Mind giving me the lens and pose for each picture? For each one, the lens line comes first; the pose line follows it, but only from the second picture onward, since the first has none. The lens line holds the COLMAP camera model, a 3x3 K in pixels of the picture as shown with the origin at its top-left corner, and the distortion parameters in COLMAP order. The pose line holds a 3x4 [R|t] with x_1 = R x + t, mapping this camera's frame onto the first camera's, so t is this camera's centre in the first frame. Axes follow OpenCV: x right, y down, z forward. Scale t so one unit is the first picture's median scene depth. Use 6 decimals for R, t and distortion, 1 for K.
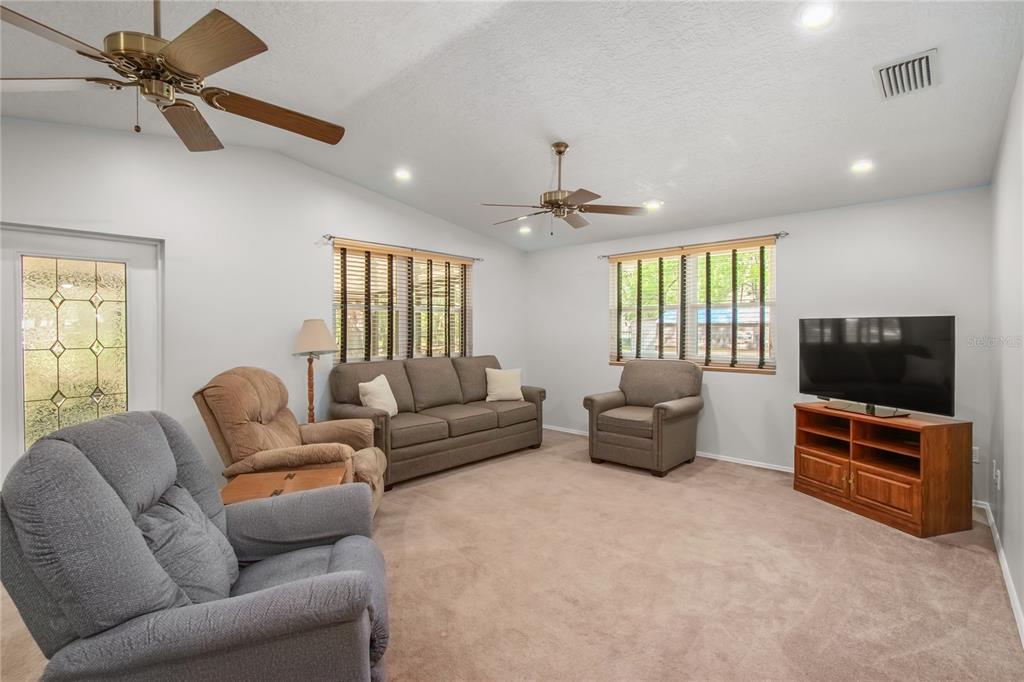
lens RADIAL K [[471.6, 0, 510.1], [0, 471.6, 327.6], [0, 0, 1]] dist [0.000878, 0.000523]
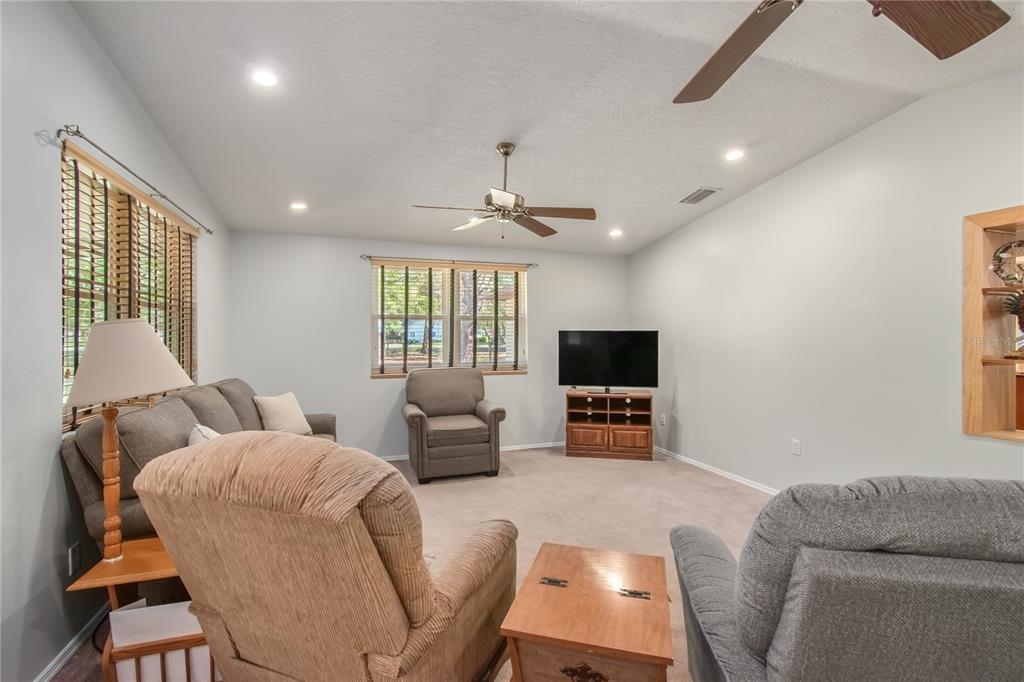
lens RADIAL K [[469.7, 0, 511.1], [0, 469.7, 335.1], [0, 0, 1]] dist [0.000848, 0.000235]
pose [[0.472101, 0.003709, 0.881537, -0.624088], [0.001016, 0.999988, -0.004752, 0.000835], [-0.881544, 0.003139, 0.472092, 0.472867]]
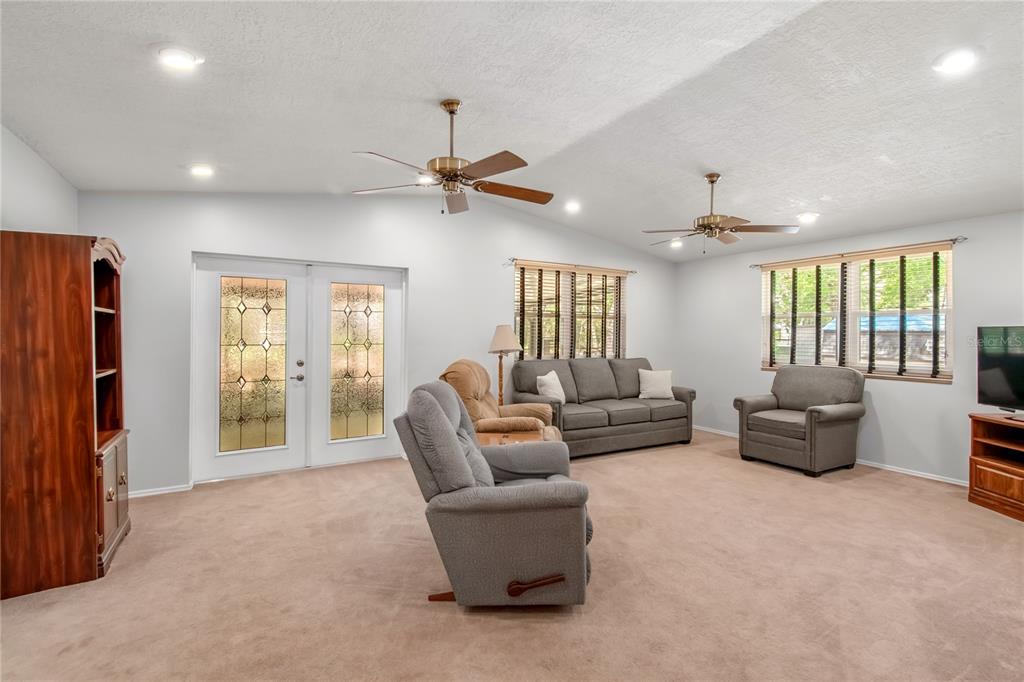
lens RADIAL K [[471.6, 0, 510.1], [0, 471.6, 327.6], [0, 0, 1]] dist [0.000878, 0.000523]
pose [[0.957671, 0.006809, -0.287784, -0.027715], [-0.009811, 0.999911, -0.008990, 0.001062], [0.287697, 0.011433, 0.957653, -0.202910]]
